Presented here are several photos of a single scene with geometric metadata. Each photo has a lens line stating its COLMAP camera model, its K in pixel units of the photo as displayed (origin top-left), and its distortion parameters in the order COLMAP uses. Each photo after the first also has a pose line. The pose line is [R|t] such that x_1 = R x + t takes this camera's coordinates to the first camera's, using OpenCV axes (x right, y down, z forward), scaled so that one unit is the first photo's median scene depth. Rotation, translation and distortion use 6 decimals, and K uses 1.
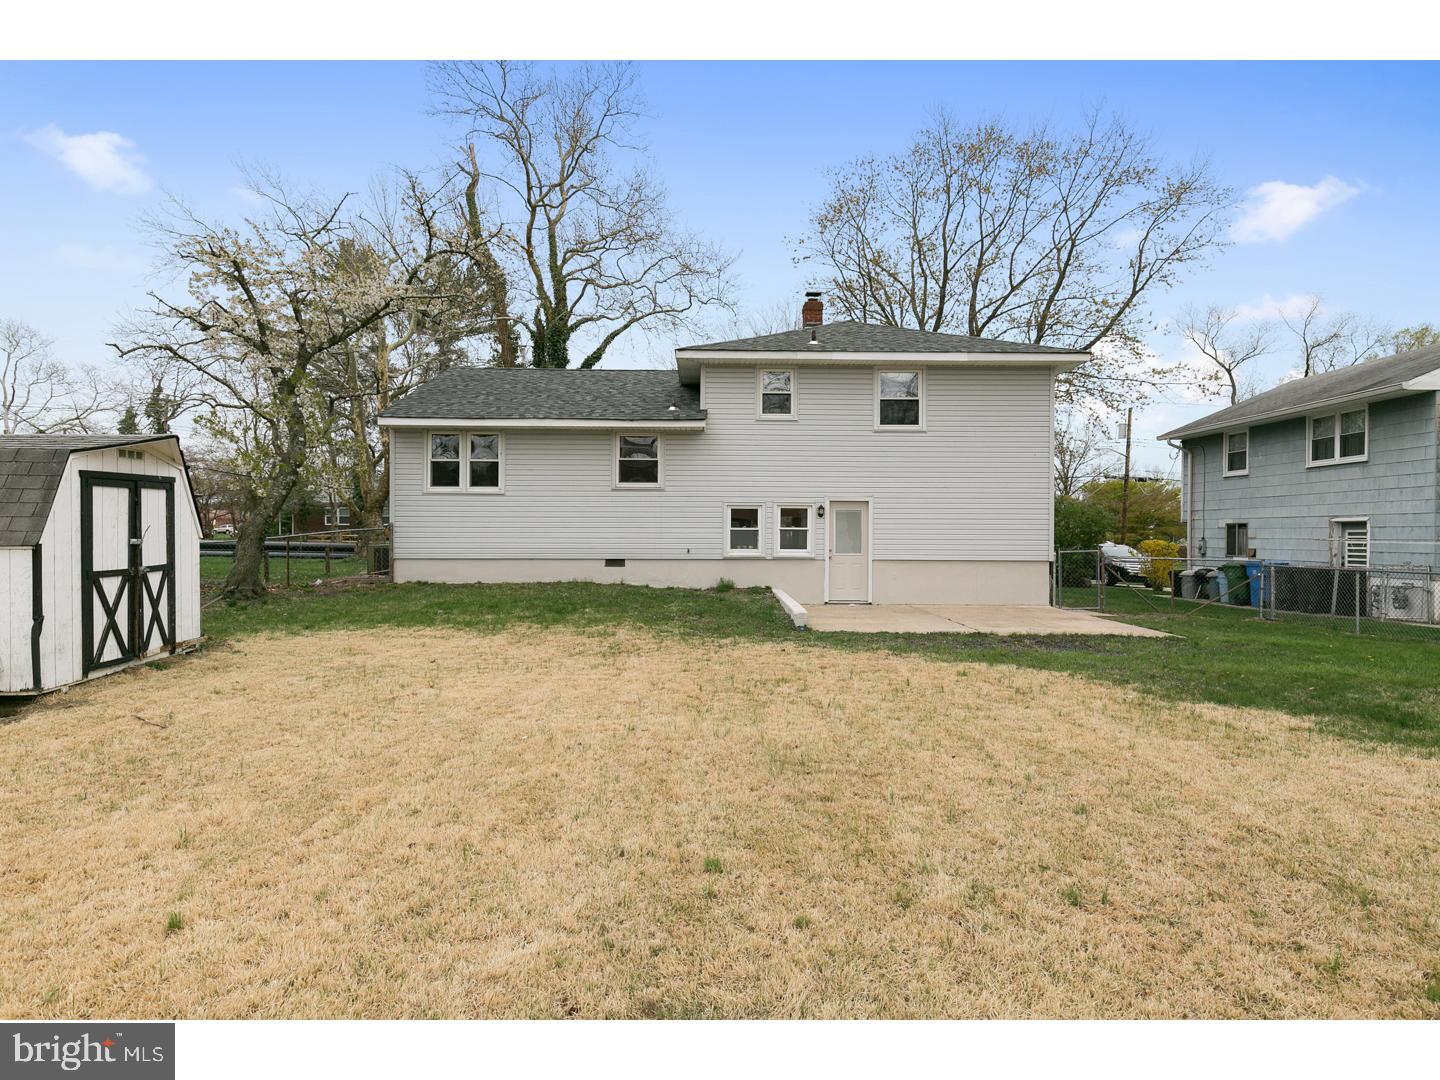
lens RADIAL K [[808.0, 0, 720.5], [0, 808.0, 537.7], [0, 0, 1]] dist [0.003202, -0.000644]
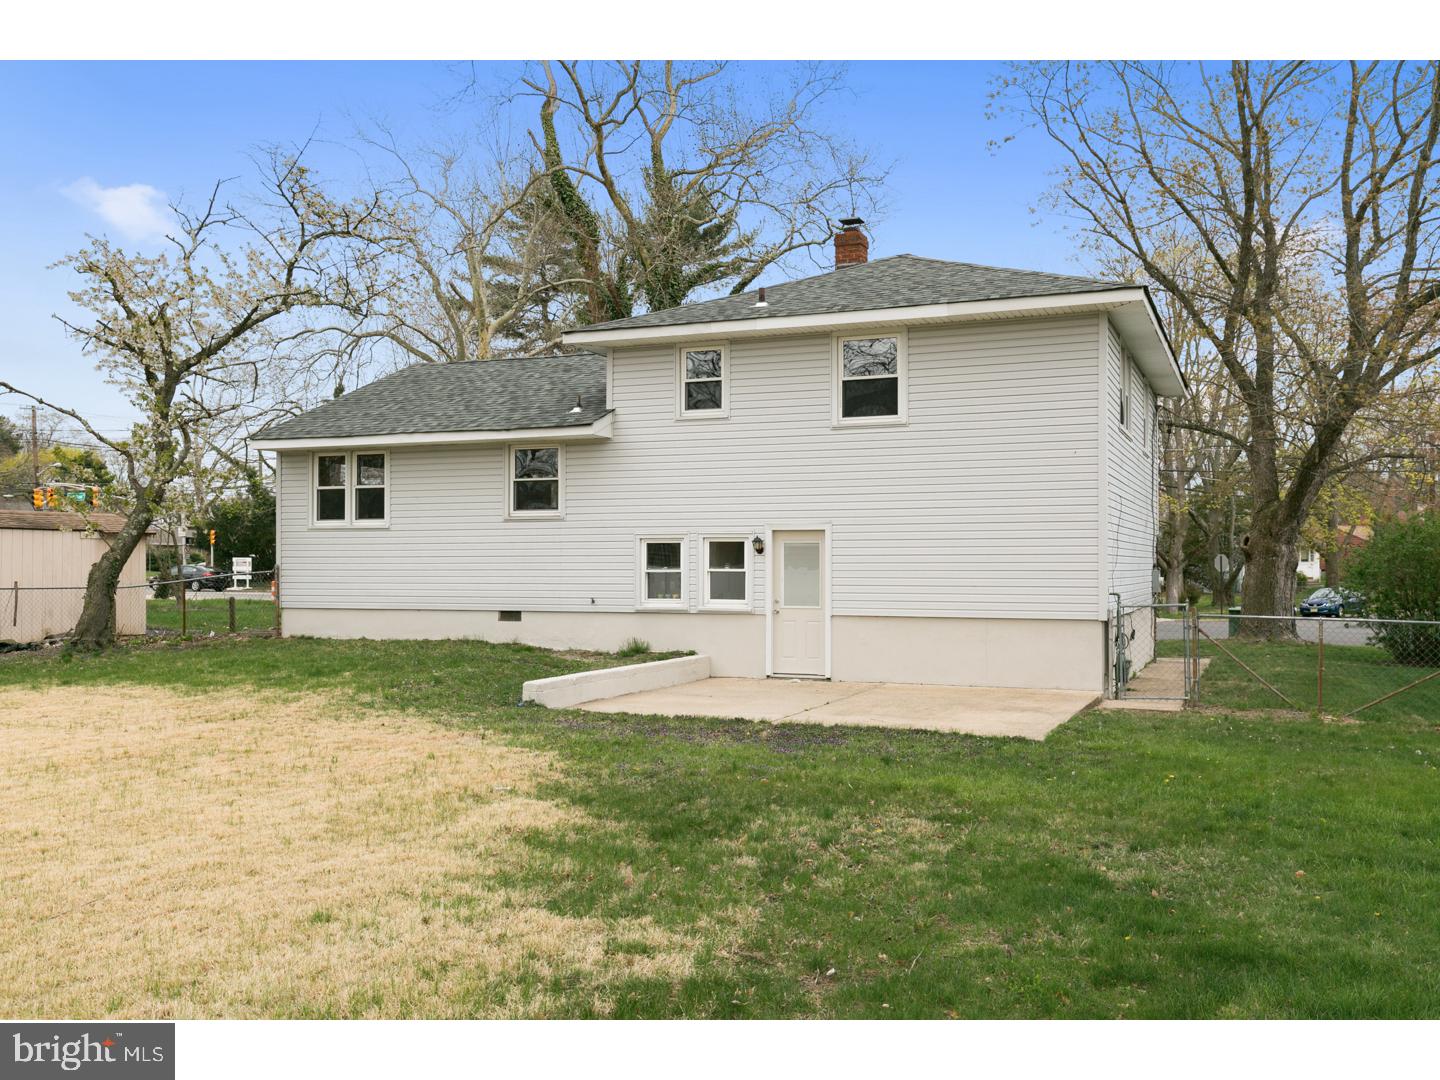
lens RADIAL K [[1319.6, 0, 718.7], [0, 1319.6, 547.9], [0, 0, 1]] dist [0.043854, 0.000000]
pose [[0.911771, -0.010335, -0.410570, 0.562308], [0.002209, 0.999792, -0.020262, -0.007133], [0.410694, 0.017567, 0.911604, -0.058347]]
